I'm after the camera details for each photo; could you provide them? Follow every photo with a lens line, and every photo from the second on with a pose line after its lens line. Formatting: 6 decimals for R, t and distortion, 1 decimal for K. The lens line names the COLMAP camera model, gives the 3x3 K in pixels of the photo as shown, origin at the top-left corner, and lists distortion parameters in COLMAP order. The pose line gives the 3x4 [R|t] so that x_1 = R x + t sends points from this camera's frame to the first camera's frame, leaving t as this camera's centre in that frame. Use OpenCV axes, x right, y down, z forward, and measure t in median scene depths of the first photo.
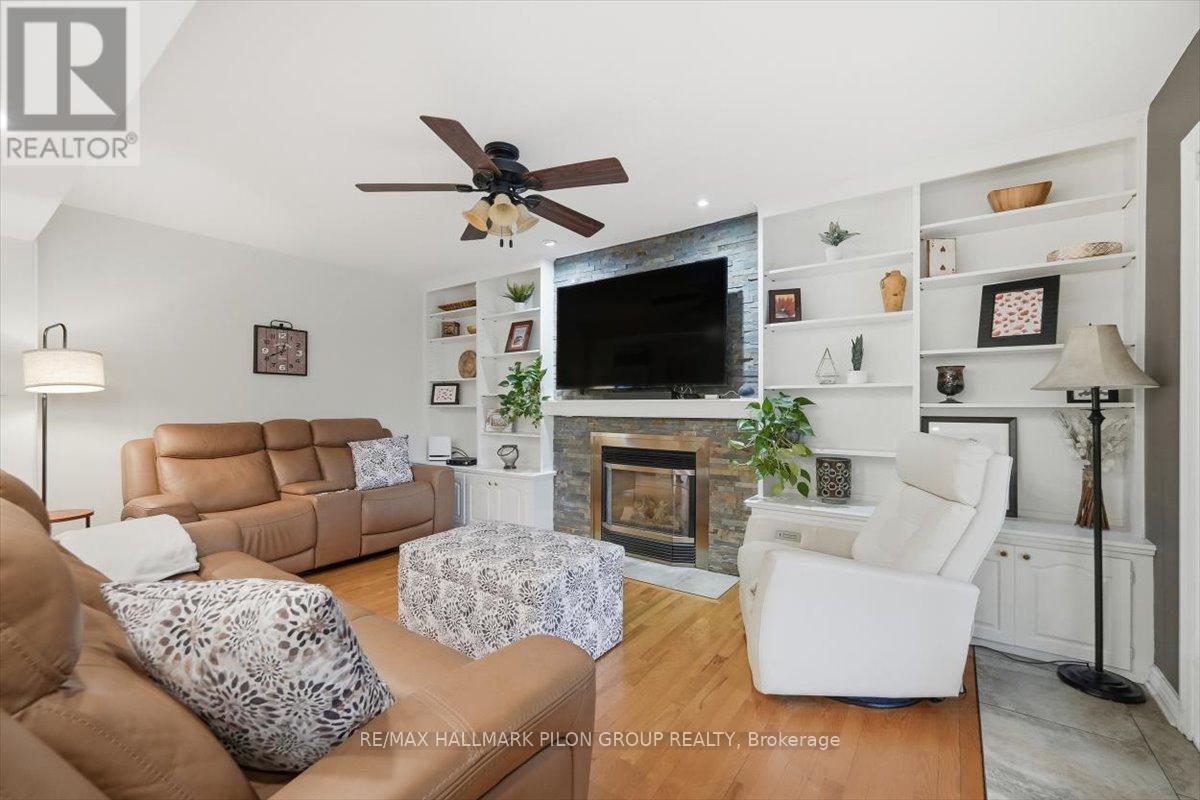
lens RADIAL K [[490.3, 0, 604.2], [0, 490.3, 407.5], [0, 0, 1]] dist [-0.001161, -0.000037]
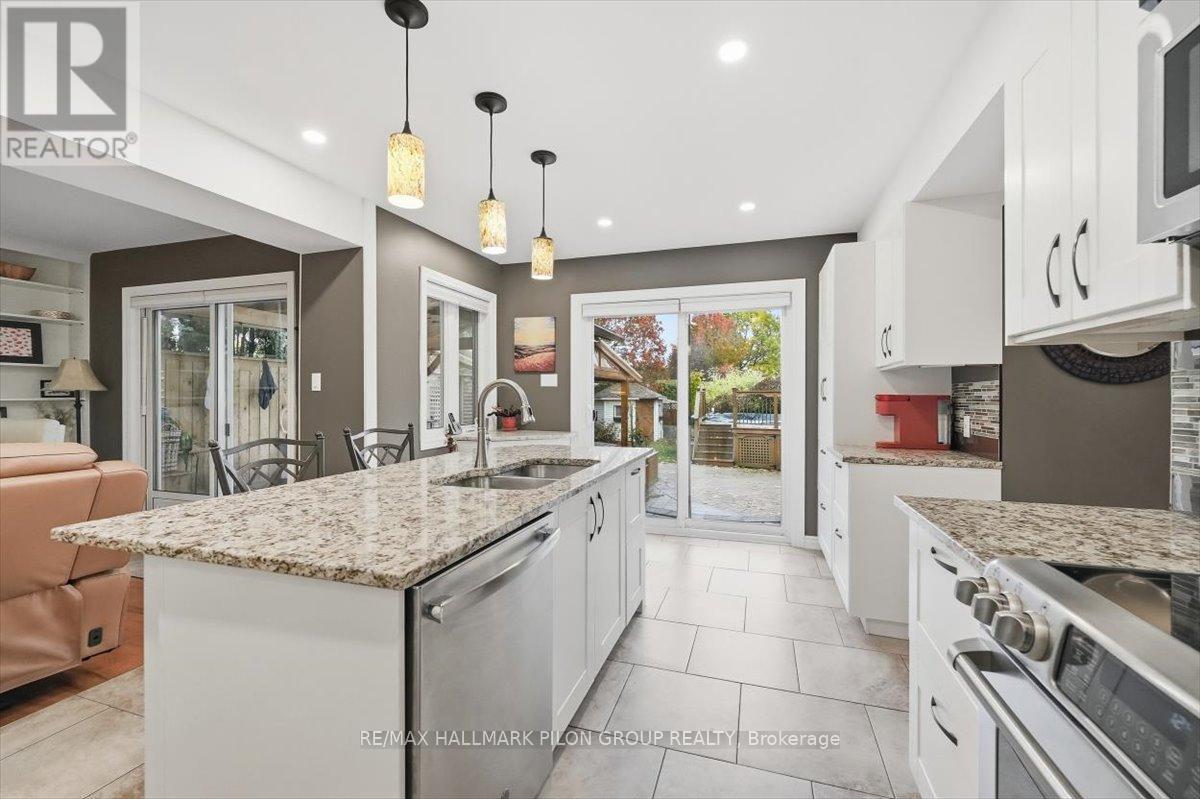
lens RADIAL K [[490.3, 0, 599.5], [0, 490.3, 394.1], [0, 0, 1]] dist [-0.001161, -0.000037]
pose [[-0.300796, -0.001832, 0.953687, -0.745677], [0.006926, 0.999968, 0.004105, -0.008517], [-0.953663, 0.007840, -0.300774, -0.205696]]
